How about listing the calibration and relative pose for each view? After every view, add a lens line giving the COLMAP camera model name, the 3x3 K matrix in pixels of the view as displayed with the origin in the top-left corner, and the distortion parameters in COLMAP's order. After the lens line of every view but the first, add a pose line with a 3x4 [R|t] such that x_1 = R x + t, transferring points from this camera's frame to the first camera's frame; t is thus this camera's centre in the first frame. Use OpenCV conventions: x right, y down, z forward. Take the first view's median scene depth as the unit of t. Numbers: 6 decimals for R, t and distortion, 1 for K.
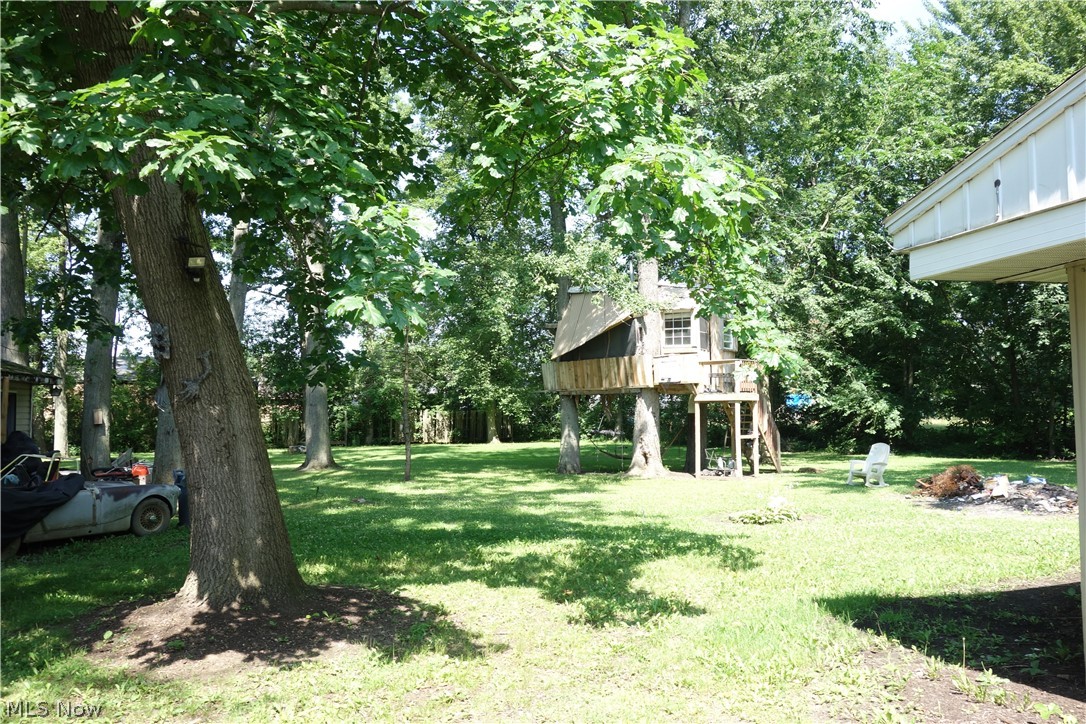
lens RADIAL K [[862.6, 0, 542.6], [0, 862.6, 360.9], [0, 0, 1]] dist [0.013485, 0.000720]
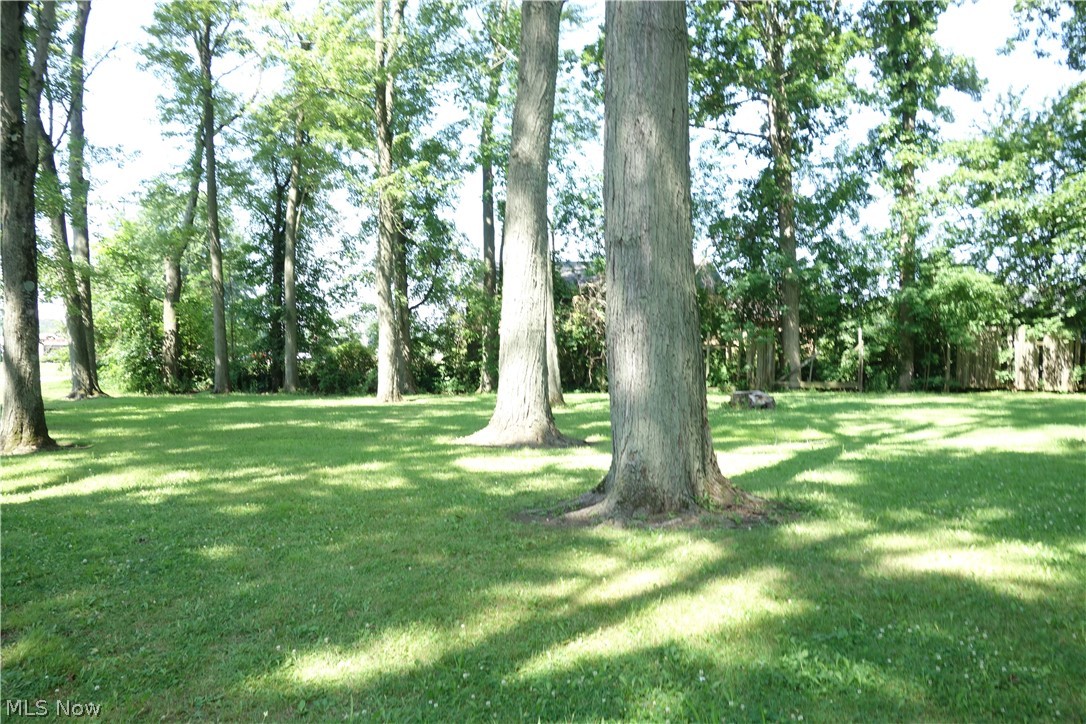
lens RADIAL K [[862.6, 0, 541.7], [0, 862.6, 362.6], [0, 0, 1]] dist [0.013485, 0.000720]
pose [[0.804330, 0.010823, -0.594084, -0.057284], [0.017071, 0.999000, 0.041313, 0.051693], [0.593938, -0.043371, 0.803341, 0.405769]]
